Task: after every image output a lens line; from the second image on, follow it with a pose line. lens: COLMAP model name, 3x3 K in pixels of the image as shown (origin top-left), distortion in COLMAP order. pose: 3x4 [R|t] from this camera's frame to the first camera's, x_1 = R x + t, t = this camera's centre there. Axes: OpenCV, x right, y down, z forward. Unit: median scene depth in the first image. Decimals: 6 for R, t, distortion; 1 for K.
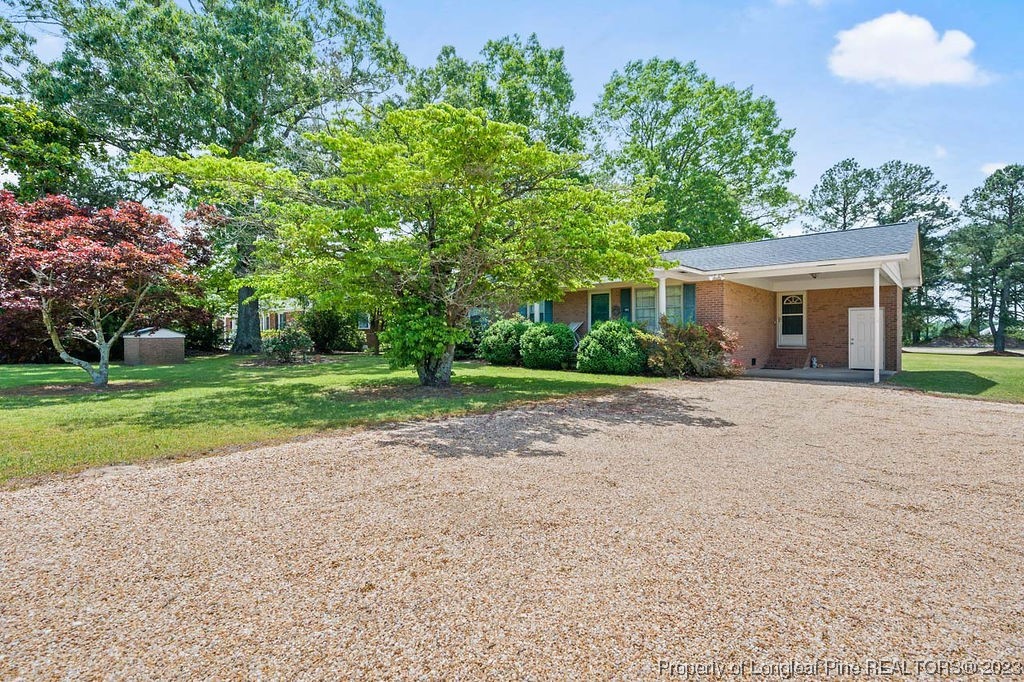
lens RADIAL K [[481.1, 0, 514.3], [0, 481.1, 343.7], [0, 0, 1]] dist [0.000829, 0.000332]
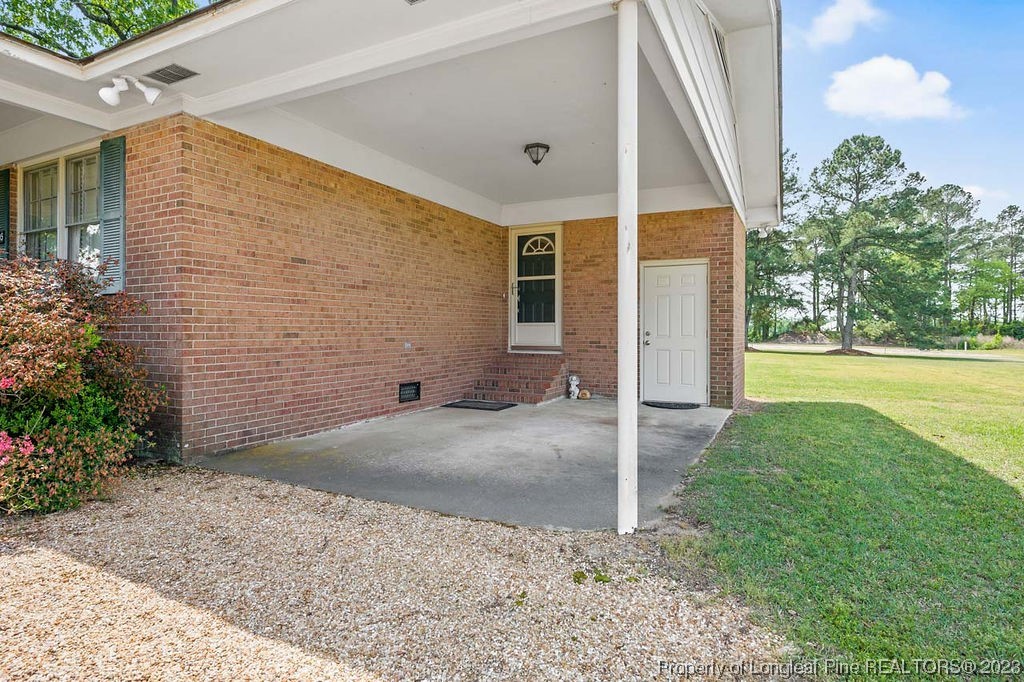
lens RADIAL K [[543.8, 0, 510.6], [0, 543.8, 335.5], [0, 0, 1]] dist [-0.001178, -0.000393]
pose [[0.966815, 0.004898, 0.255430, 0.174305], [-0.003522, 0.999977, -0.005845, -0.001502], [-0.255453, 0.004752, 0.966810, 0.211648]]
